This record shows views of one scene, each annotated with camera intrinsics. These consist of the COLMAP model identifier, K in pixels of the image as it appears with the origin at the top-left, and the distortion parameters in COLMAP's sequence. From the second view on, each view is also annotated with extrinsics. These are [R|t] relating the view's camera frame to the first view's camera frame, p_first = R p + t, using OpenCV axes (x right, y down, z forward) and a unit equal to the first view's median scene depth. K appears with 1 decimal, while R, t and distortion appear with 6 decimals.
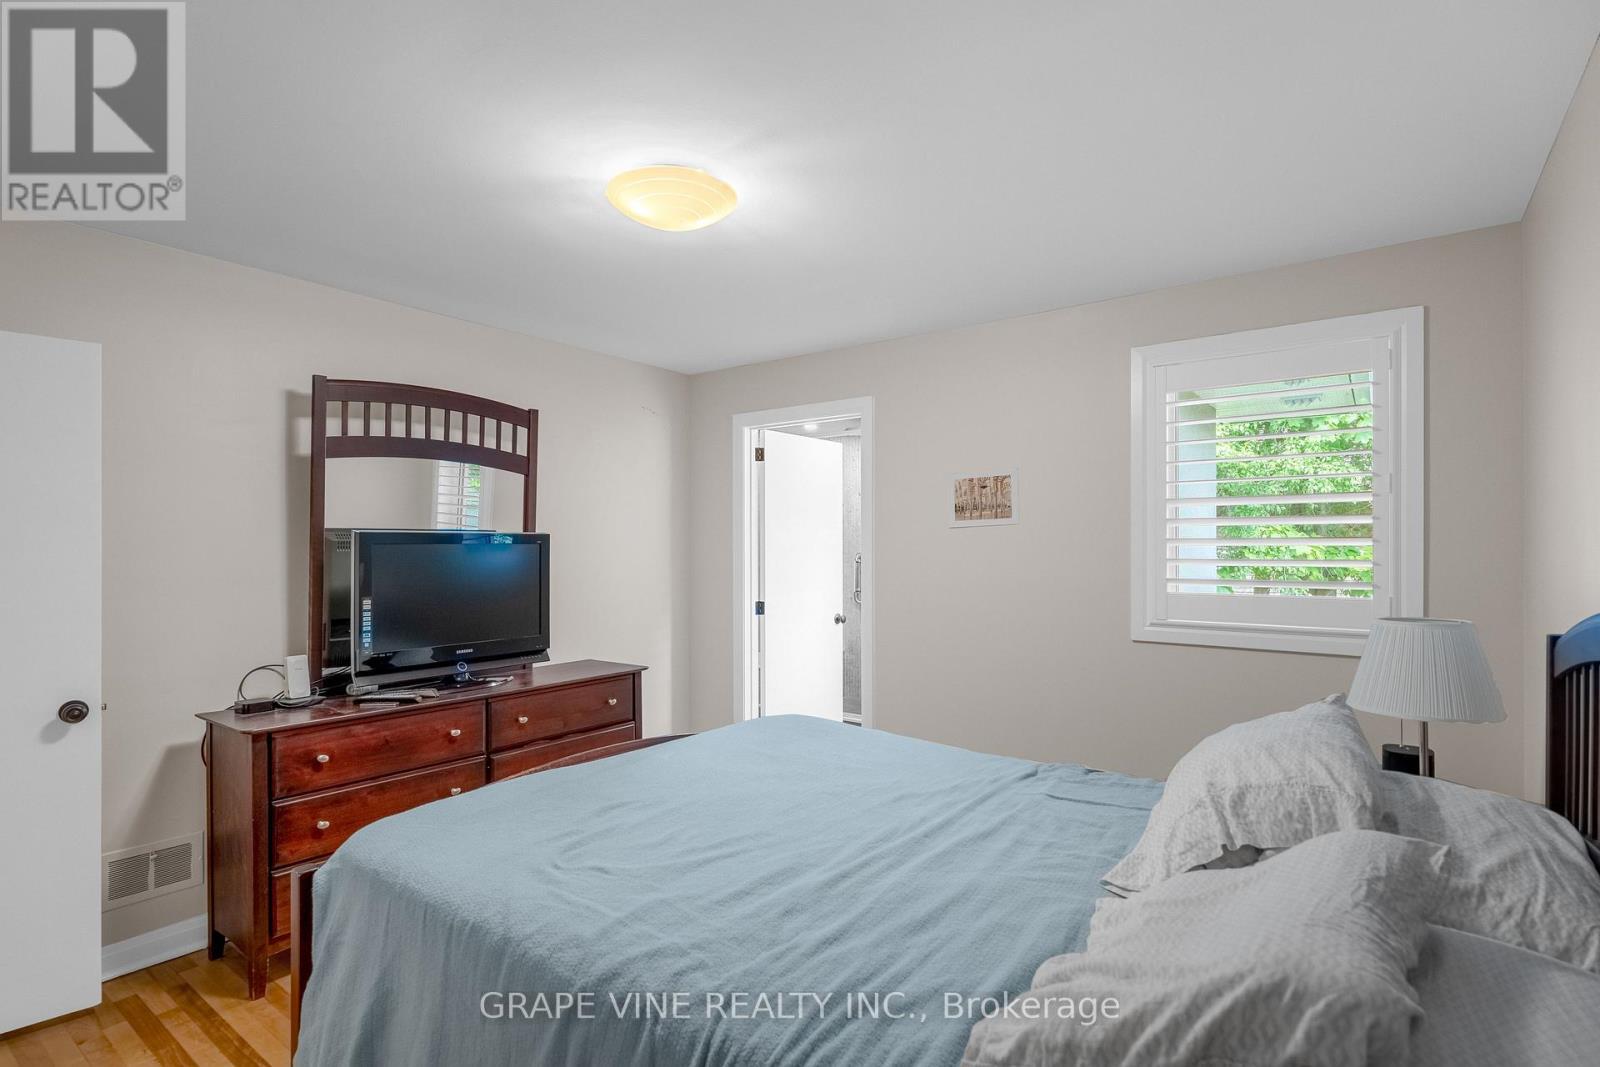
lens RADIAL K [[771.3, 0, 811.2], [0, 771.3, 548.3], [0, 0, 1]] dist [0.001480, -0.000038]
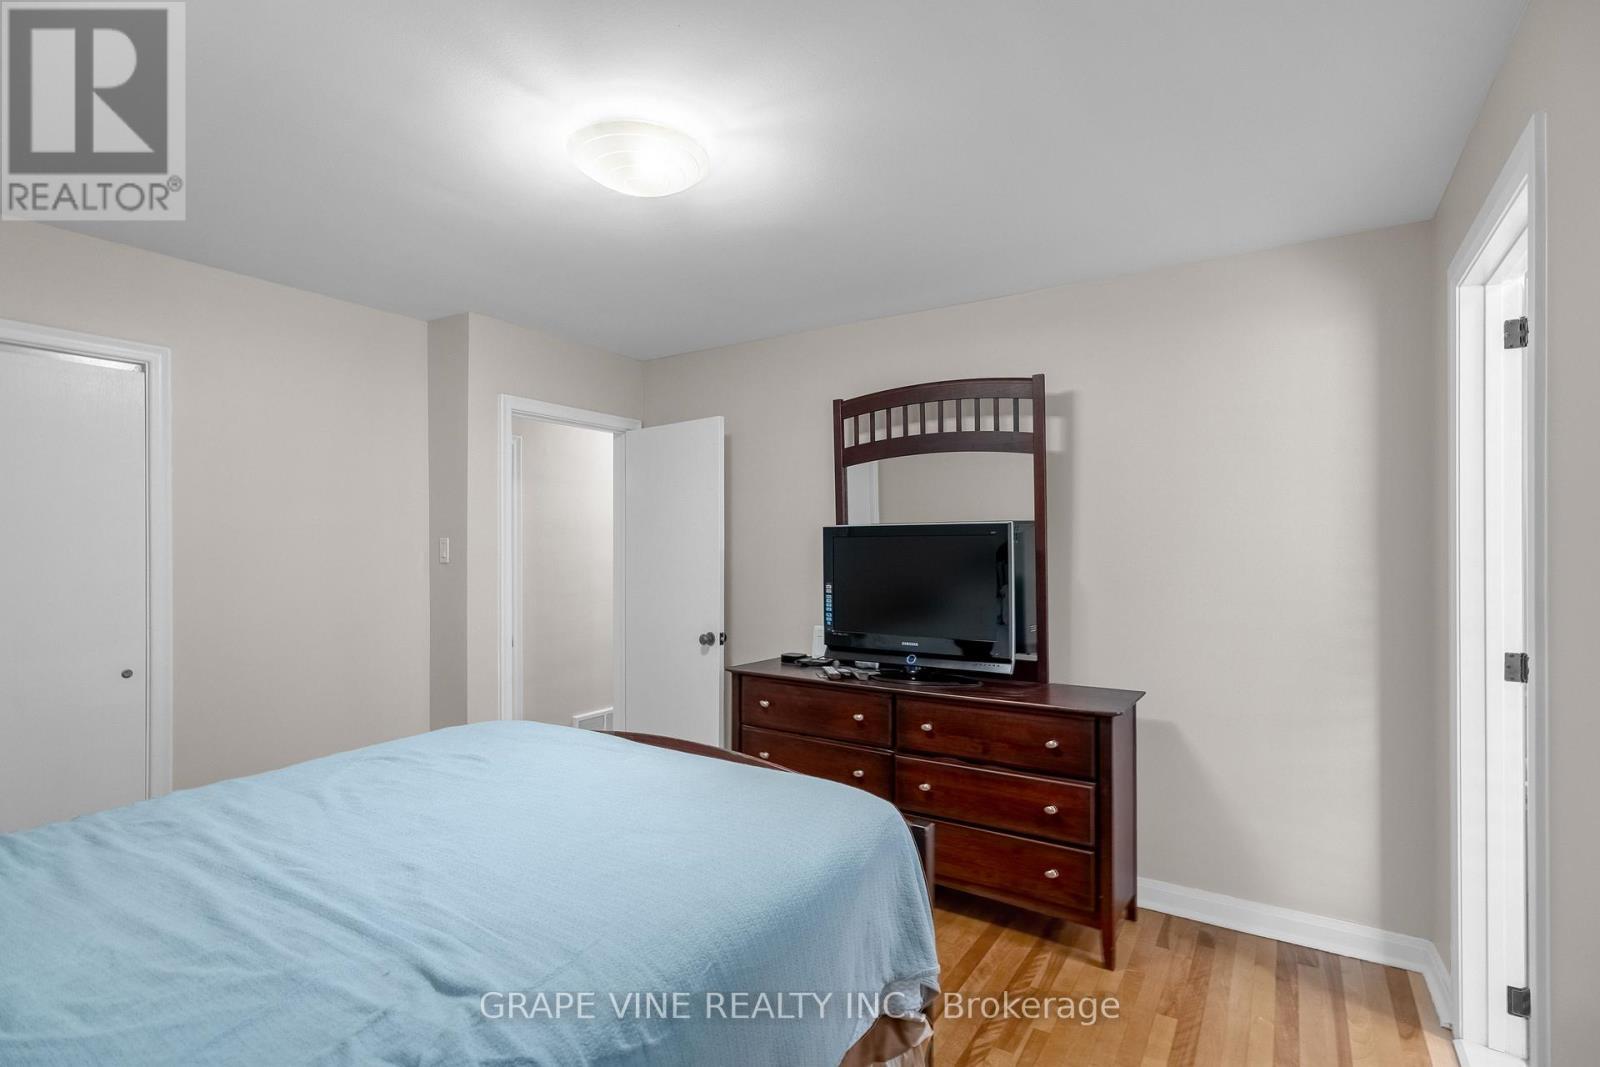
lens RADIAL K [[771.3, 0, 811.2], [0, 771.3, 548.3], [0, 0, 1]] dist [0.001480, -0.000038]
pose [[0.077267, 0.000495, -0.997010, 0.702116], [-0.001682, 0.999999, 0.000366, 0.013711], [0.997009, 0.001649, 0.077268, 1.056746]]
